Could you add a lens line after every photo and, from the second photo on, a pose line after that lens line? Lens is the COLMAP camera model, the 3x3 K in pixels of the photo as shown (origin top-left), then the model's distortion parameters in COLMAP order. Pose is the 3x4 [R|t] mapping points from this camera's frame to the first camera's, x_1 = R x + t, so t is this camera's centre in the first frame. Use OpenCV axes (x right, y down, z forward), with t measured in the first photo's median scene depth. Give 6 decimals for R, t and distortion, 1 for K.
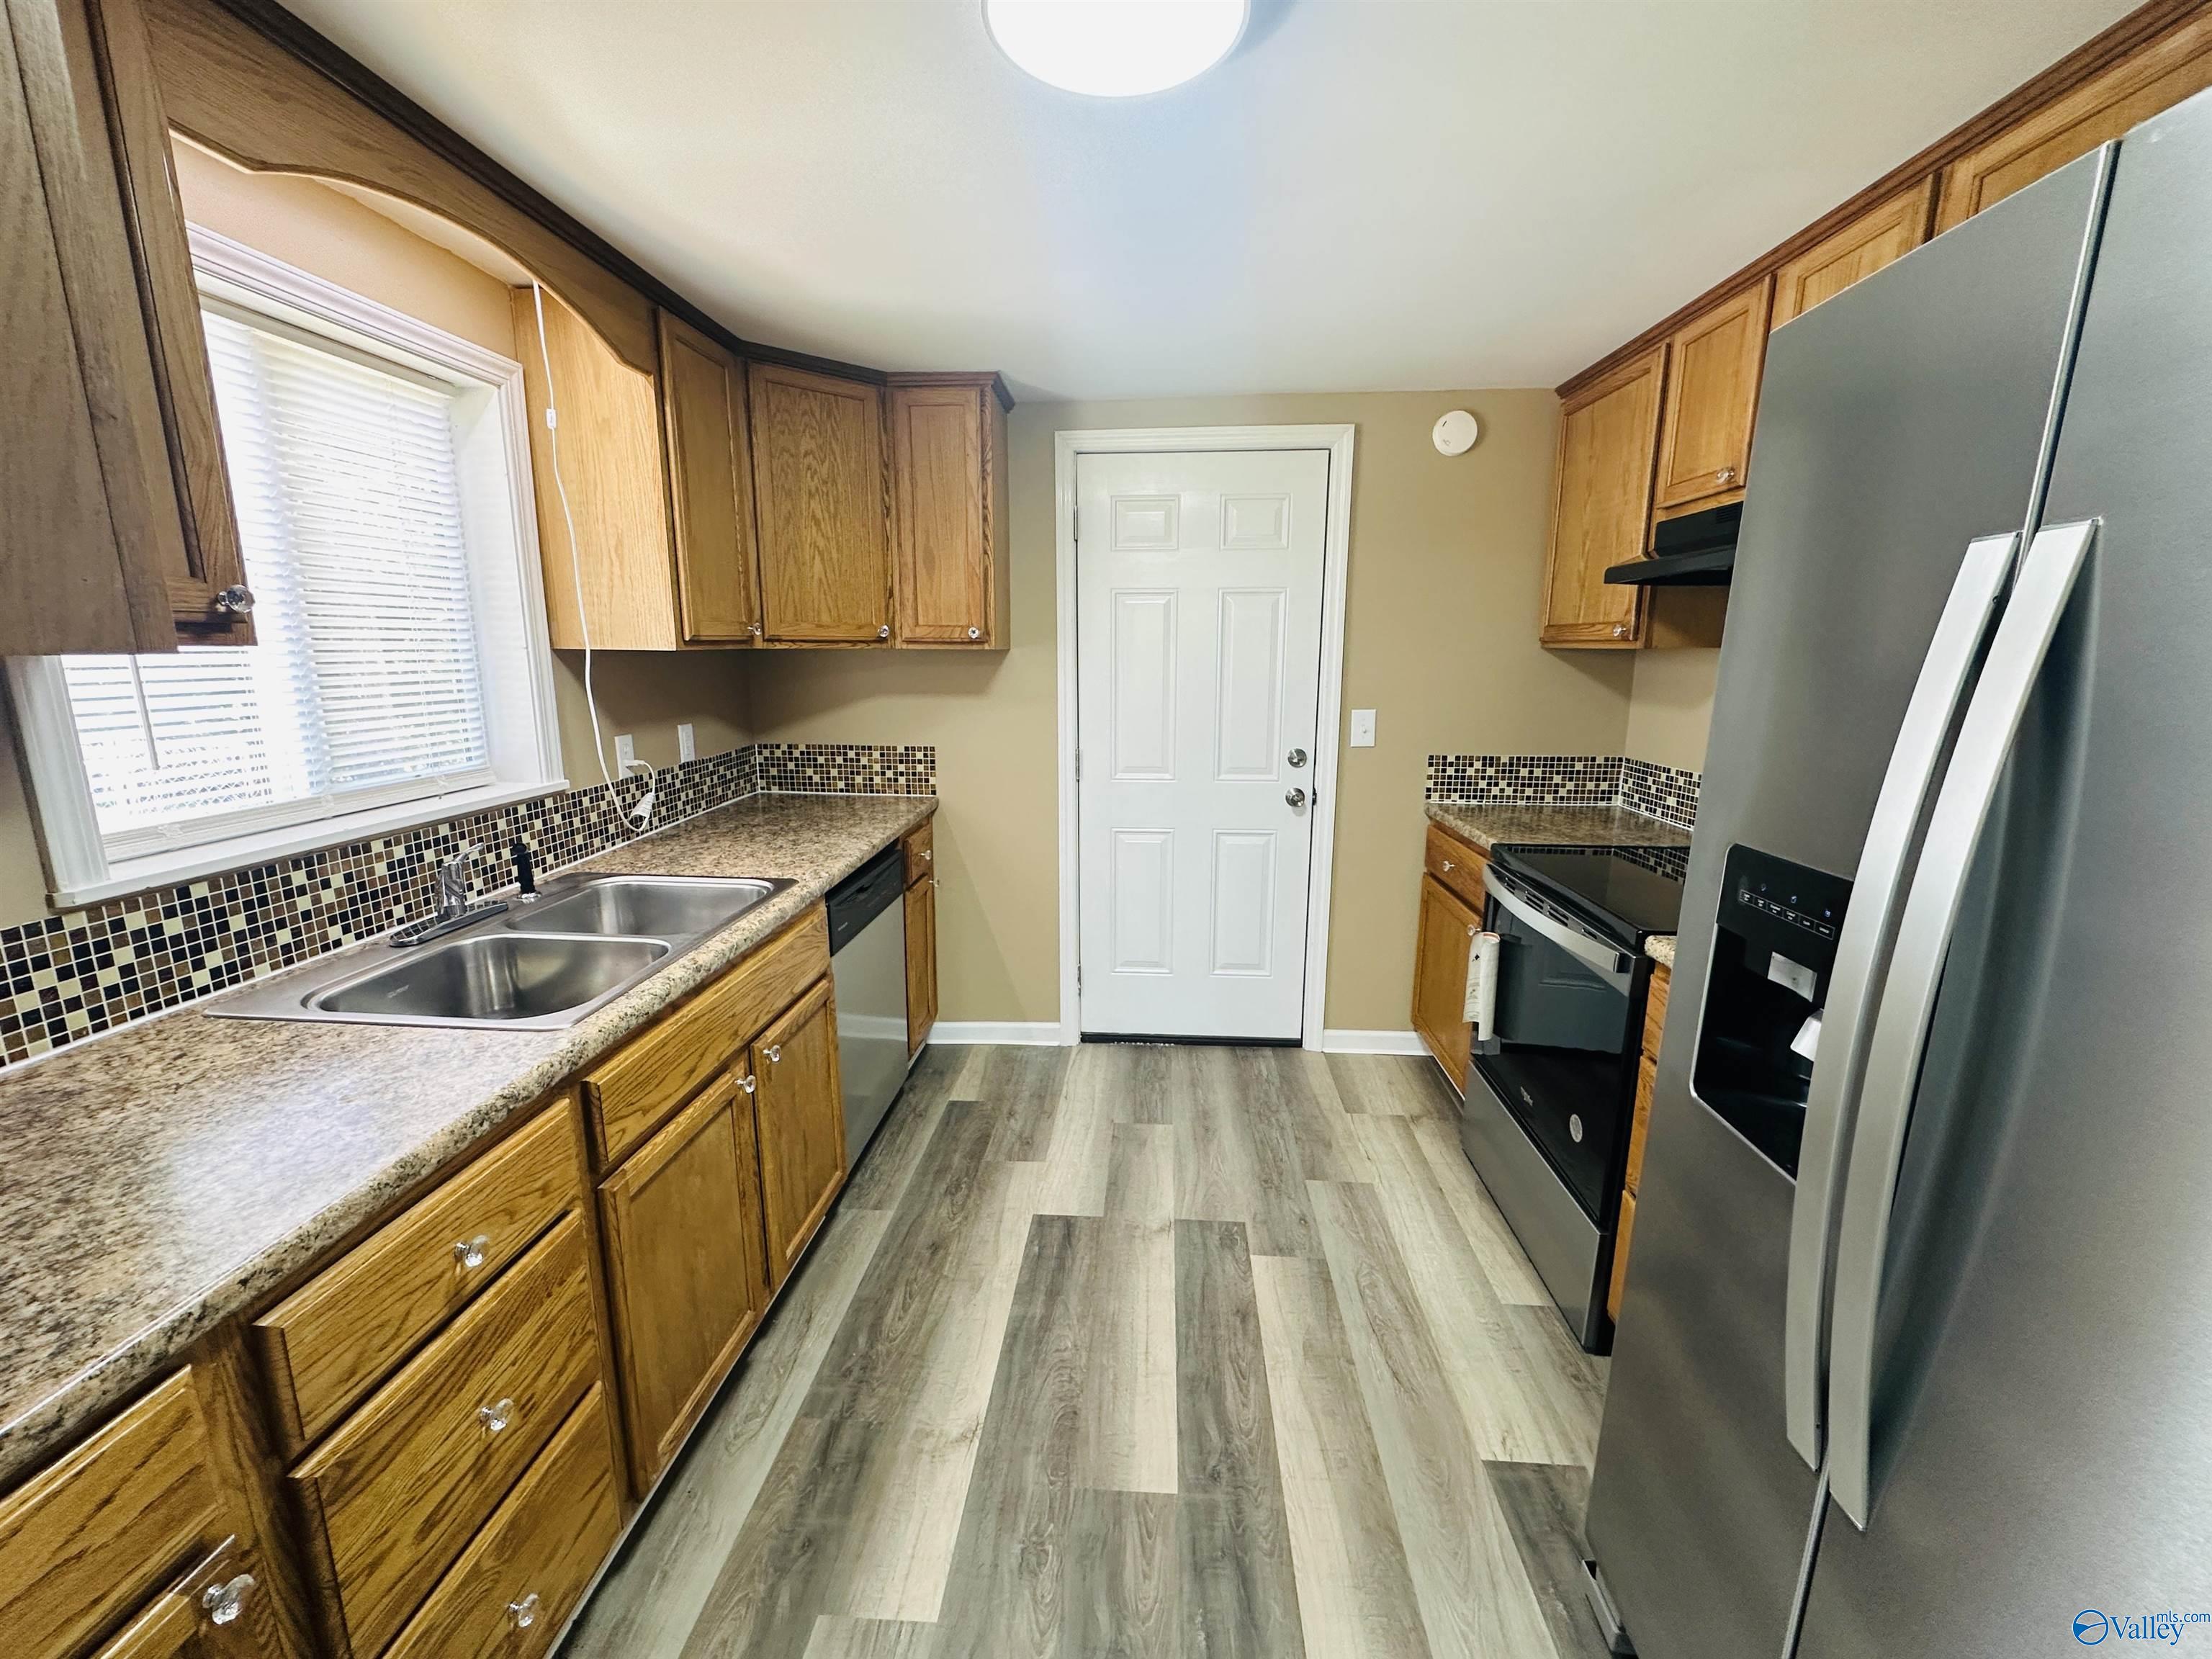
lens RADIAL K [[883.5, 0, 1103.0], [0, 883.5, 827.0], [0, 0, 1]] dist [-0.006875, 0.003173]
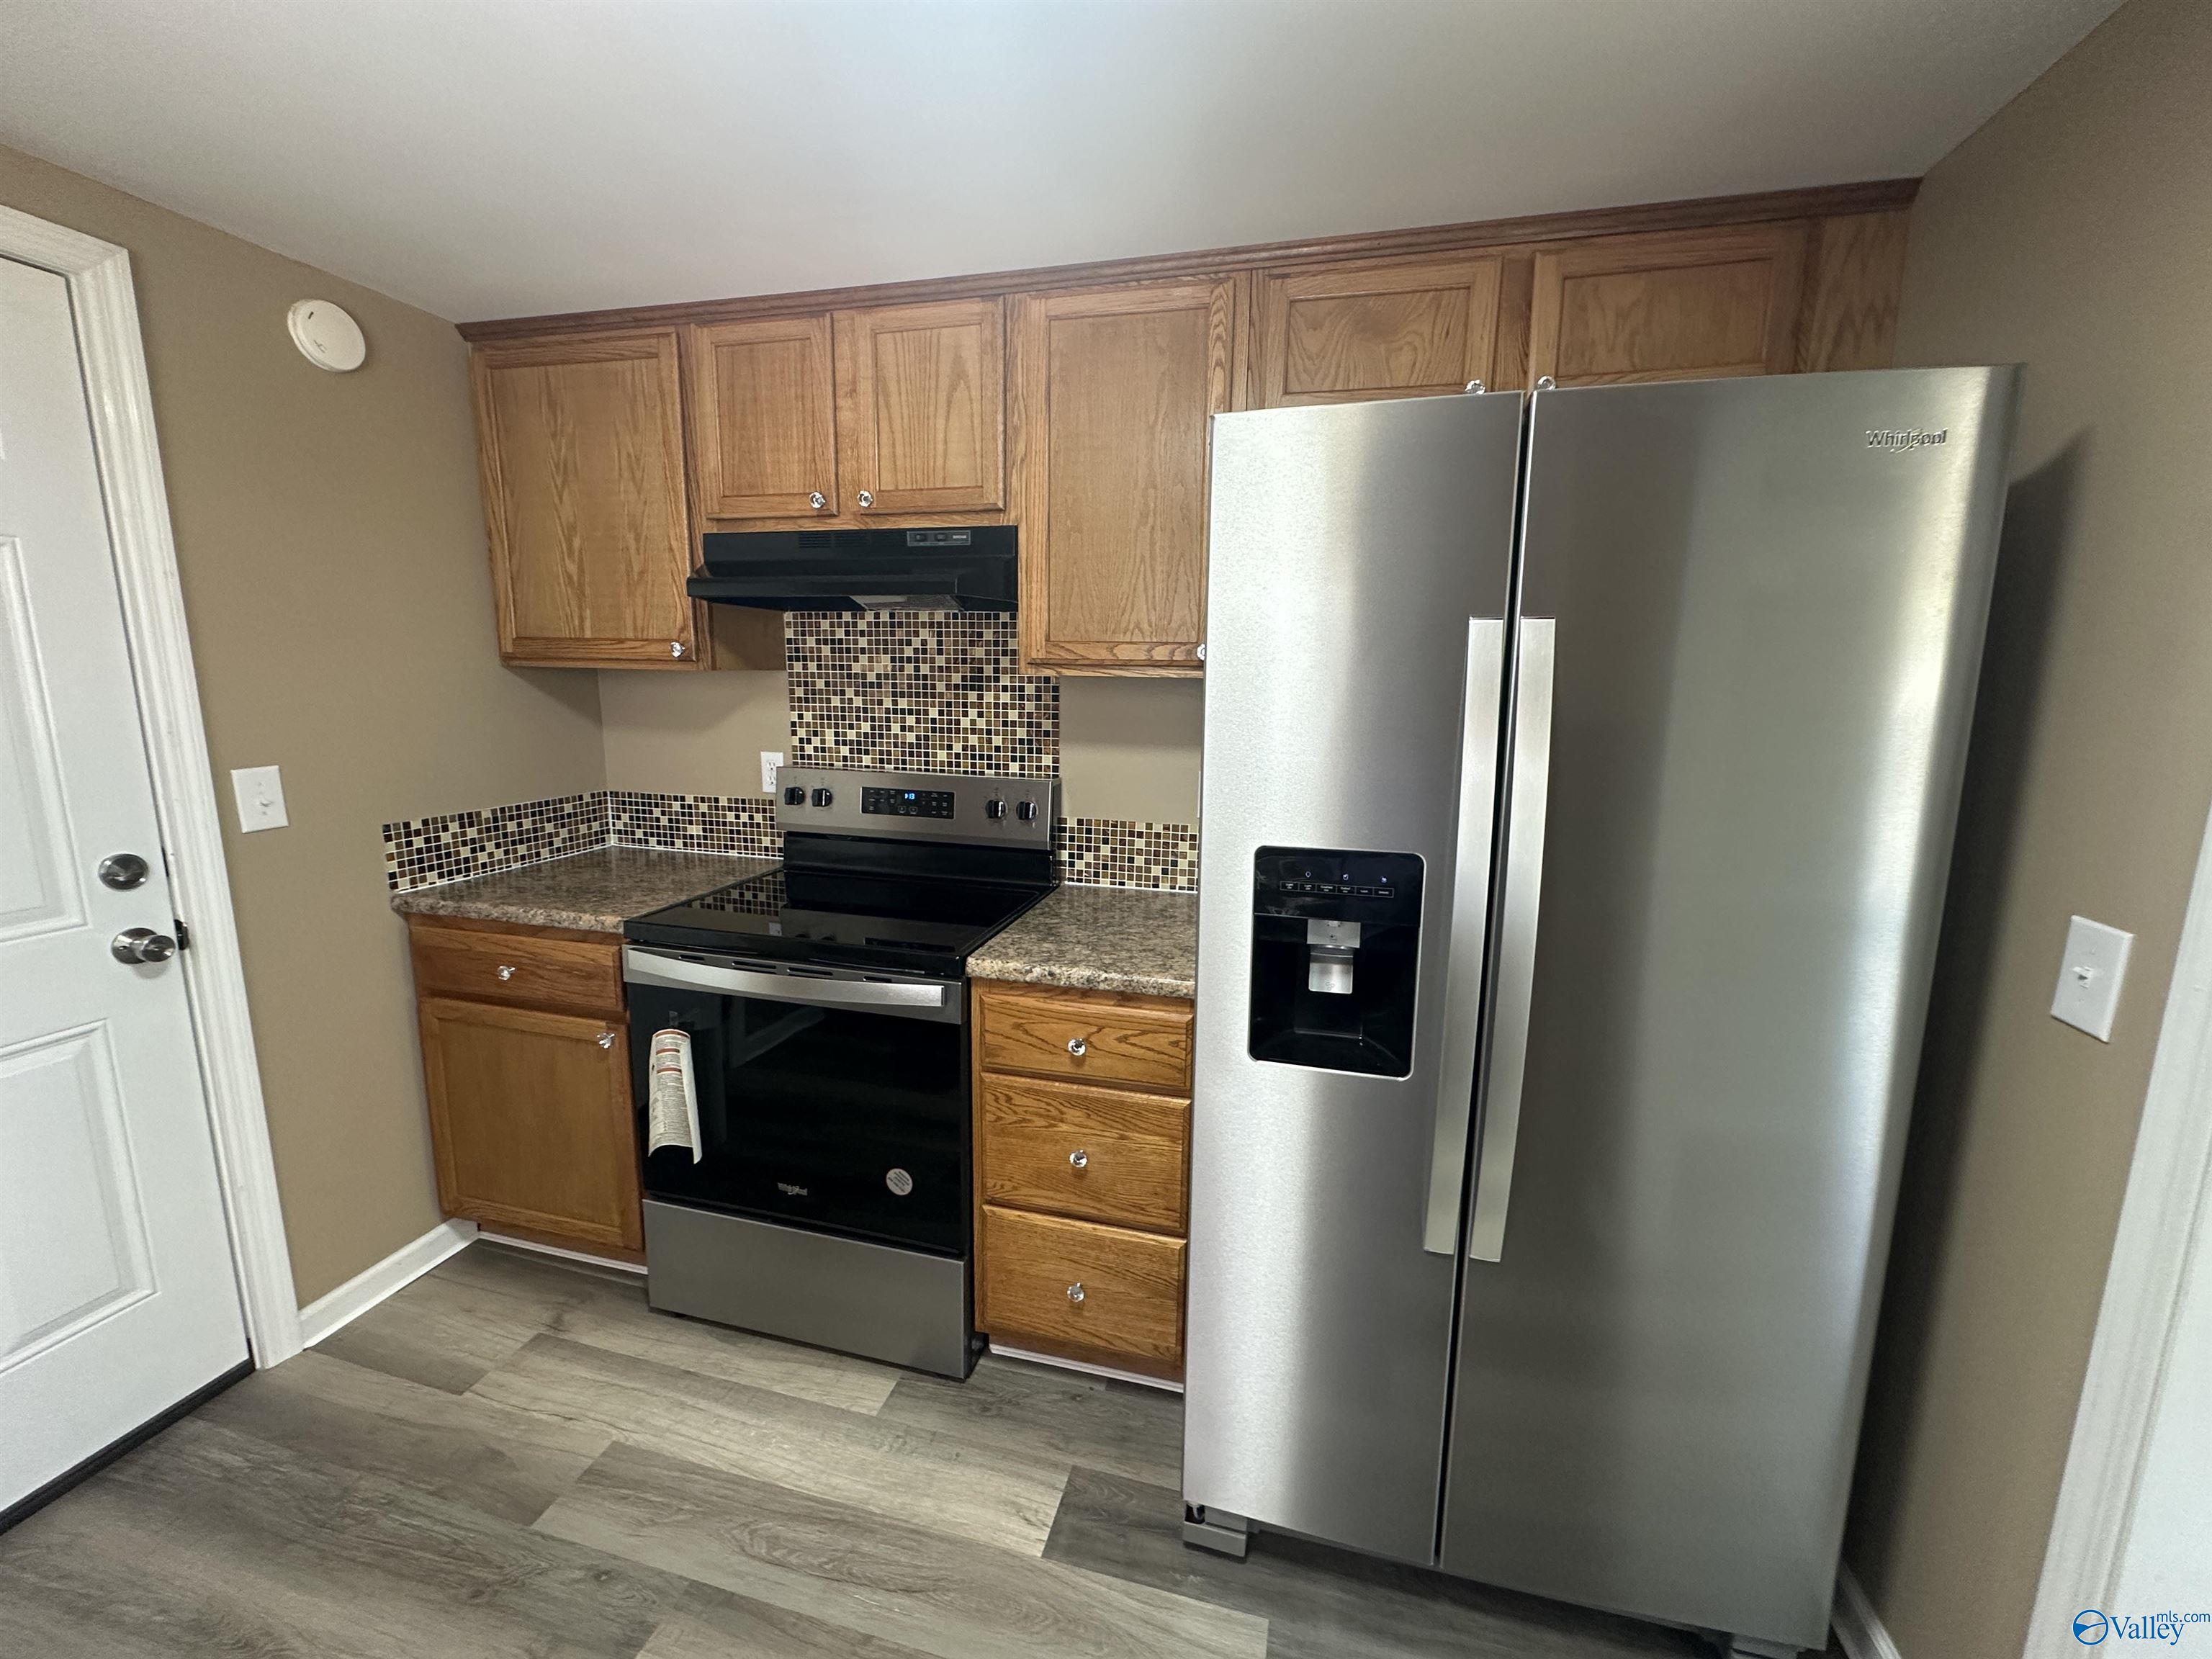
lens RADIAL K [[882.3, 0, 1104.6], [0, 882.3, 829.0], [0, 0, 1]] dist [-0.003462, 0.000522]
pose [[0.187302, -0.167758, 0.967872, -0.241962], [0.176822, 0.974972, 0.134770, -0.102119], [-0.966257, 0.145899, 0.212277, 0.477553]]
